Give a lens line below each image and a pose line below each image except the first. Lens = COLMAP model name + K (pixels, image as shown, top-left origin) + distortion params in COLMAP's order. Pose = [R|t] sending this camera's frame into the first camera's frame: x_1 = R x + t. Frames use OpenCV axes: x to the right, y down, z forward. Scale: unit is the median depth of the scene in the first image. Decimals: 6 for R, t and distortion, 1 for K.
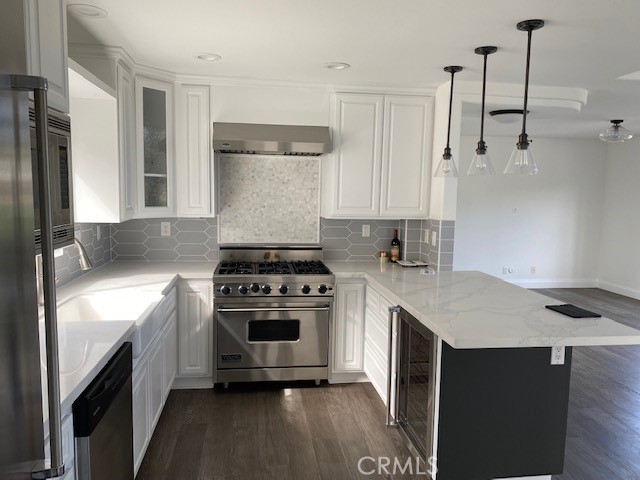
lens RADIAL K [[486.7, 0, 320.0], [0, 486.7, 240.0], [0, 0, 1]] dist [0.009117, -0.001753]
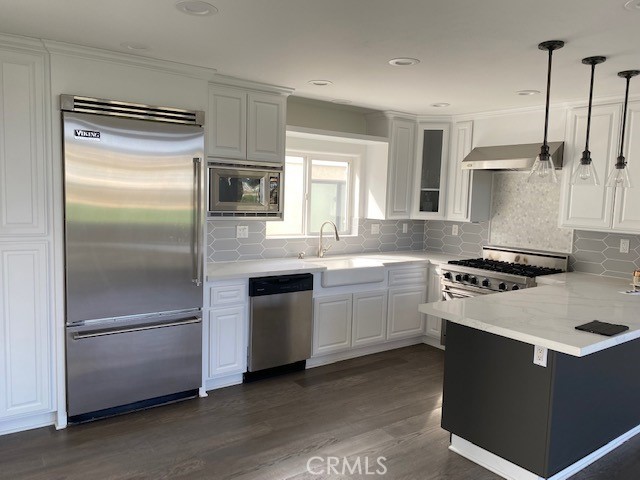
lens RADIAL K [[486.7, 0, 320.0], [0, 486.7, 240.0], [0, 0, 1]] dist [0.009117, -0.001753]
pose [[0.479362, 0.076168, -0.874306, 0.710482], [-0.106478, 0.993915, 0.028209, 0.006493], [0.871134, 0.079572, 0.484555, 0.041875]]
